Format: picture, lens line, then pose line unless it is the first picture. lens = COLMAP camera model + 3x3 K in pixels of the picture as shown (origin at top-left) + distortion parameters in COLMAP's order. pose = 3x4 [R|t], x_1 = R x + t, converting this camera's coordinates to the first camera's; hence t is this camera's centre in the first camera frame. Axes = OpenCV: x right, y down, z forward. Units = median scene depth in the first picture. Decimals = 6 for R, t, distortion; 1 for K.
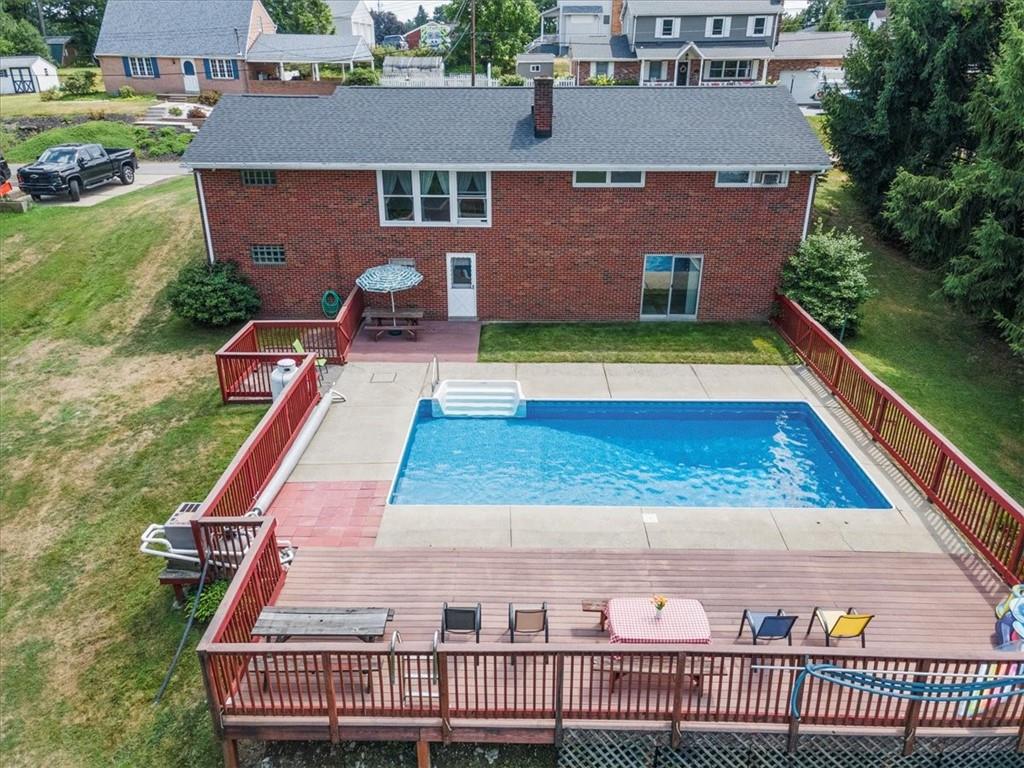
lens RADIAL K [[747.7, 0, 511.2], [0, 747.7, 377.9], [0, 0, 1]] dist [0.027093, 0.038313]
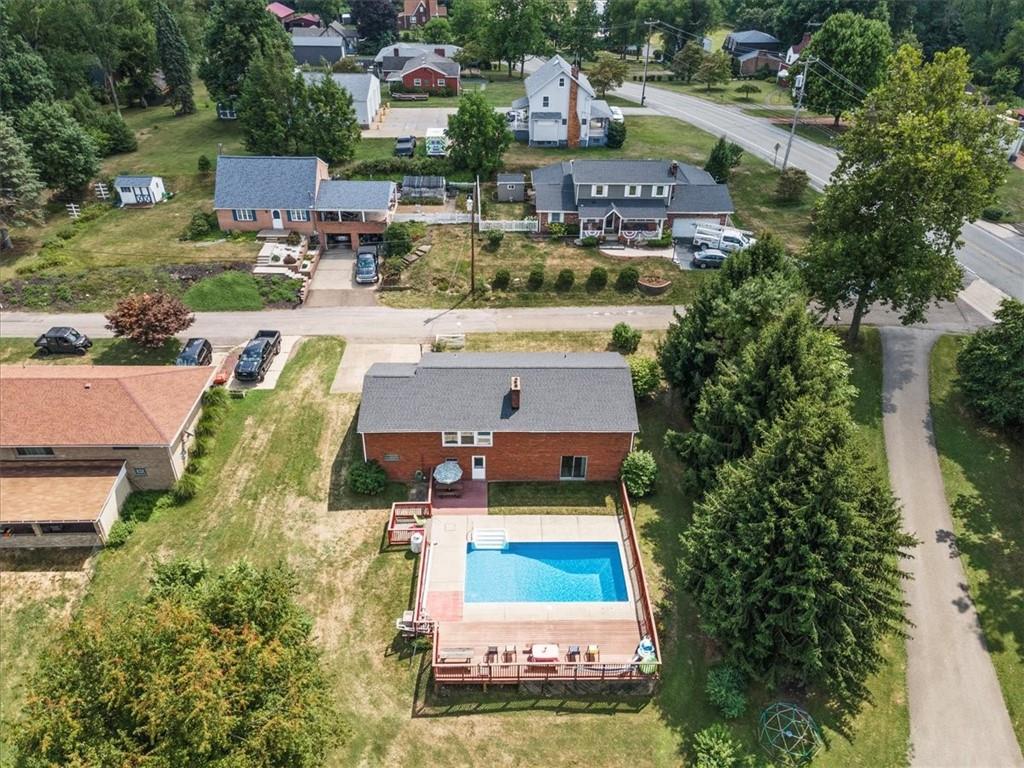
lens RADIAL K [[747.7, 0, 511.2], [0, 747.7, 377.9], [0, 0, 1]] dist [0.027093, 0.038313]
pose [[0.999476, -0.008055, 0.031351, -0.039404], [0.002625, 0.985524, 0.169515, -0.800113], [-0.032262, -0.169344, 0.985029, -1.186965]]
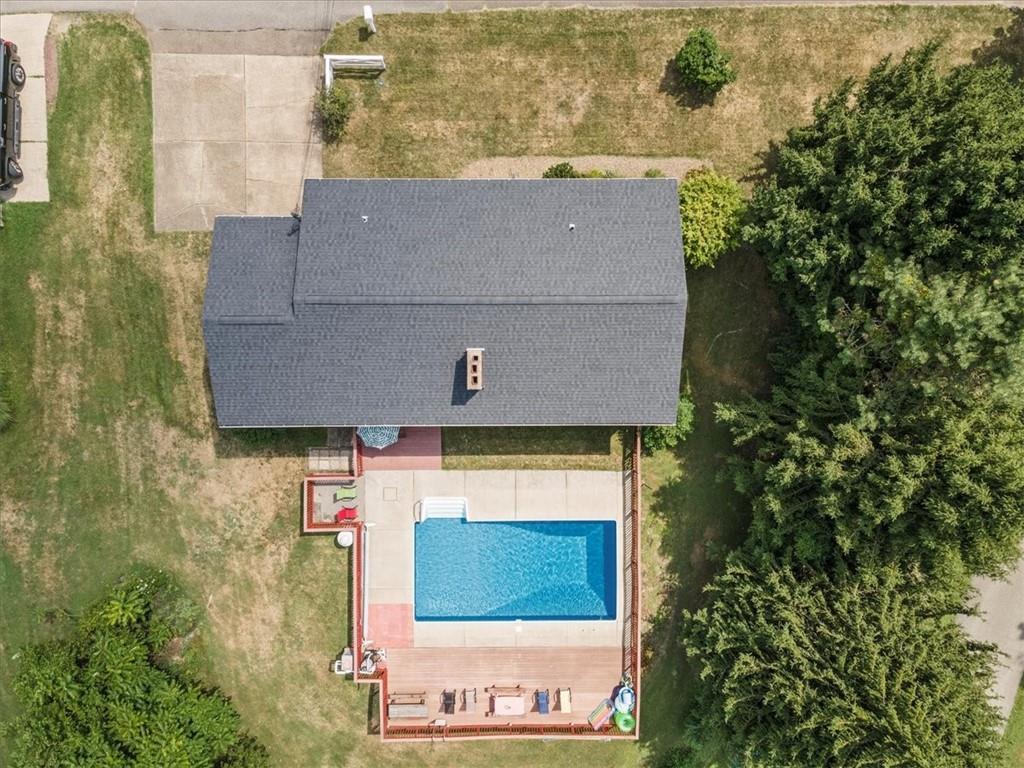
lens RADIAL K [[747.7, 0, 511.2], [0, 747.7, 377.9], [0, 0, 1]] dist [0.027093, 0.038313]
pose [[0.999844, -0.016025, 0.007373, 0.096996], [-0.000899, 0.371126, 0.928582, -1.574202], [-0.017617, -0.928444, 0.371054, 0.530819]]
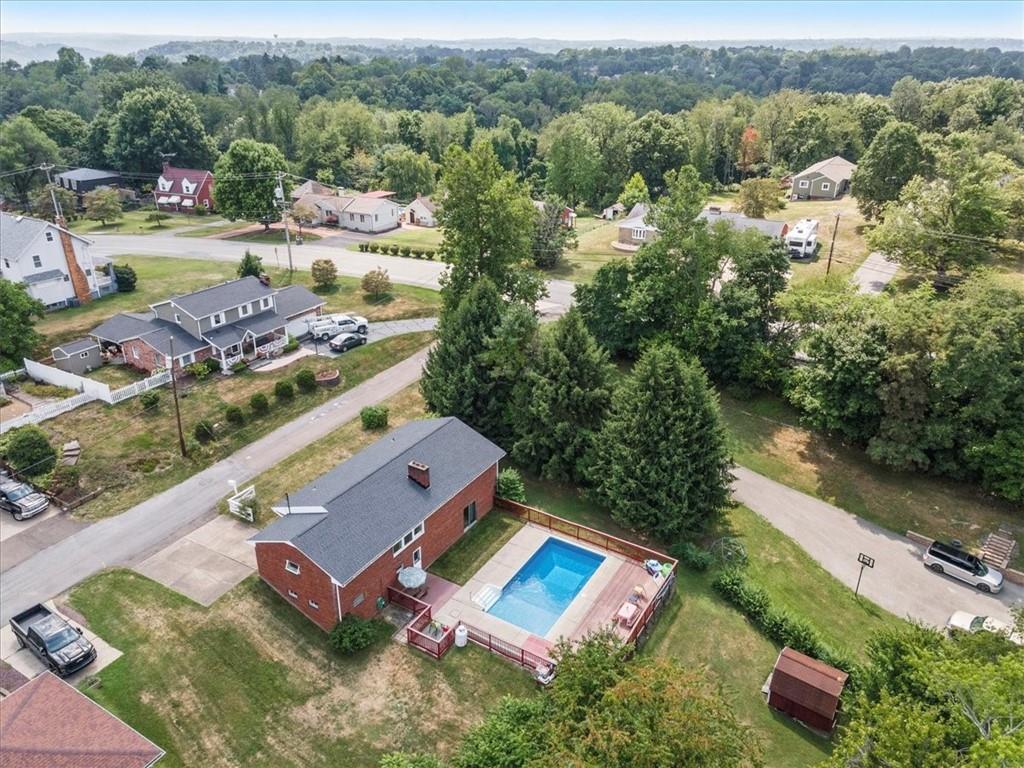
lens RADIAL K [[747.7, 0, 511.2], [0, 747.7, 377.9], [0, 0, 1]] dist [0.027093, 0.038313]
pose [[0.508637, -0.350905, 0.786228, -1.583341], [0.338189, 0.921208, 0.192363, -1.021872], [-0.791781, 0.168051, 0.587233, -0.669206]]
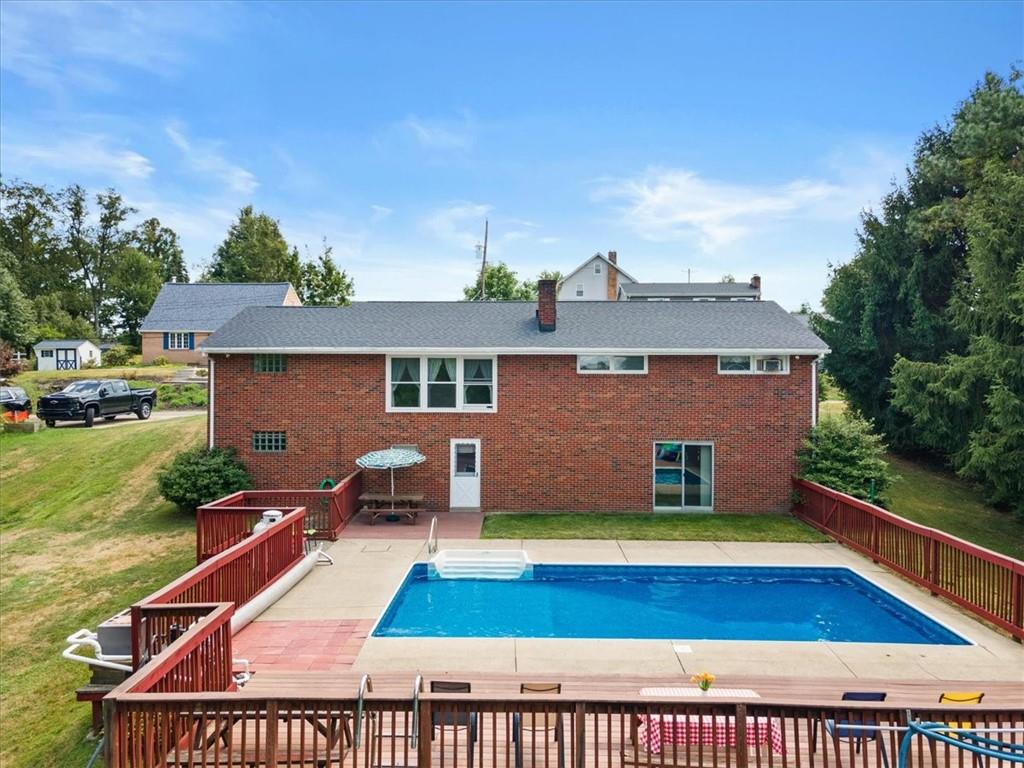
lens RADIAL K [[747.7, 0, 511.2], [0, 747.7, 377.9], [0, 0, 1]] dist [0.027093, 0.038313]
pose [[0.999967, 0.002155, -0.007816, 0.000164], [-0.005069, 0.918564, -0.395240, 0.152313], [0.006328, 0.395267, 0.918544, 0.070397]]
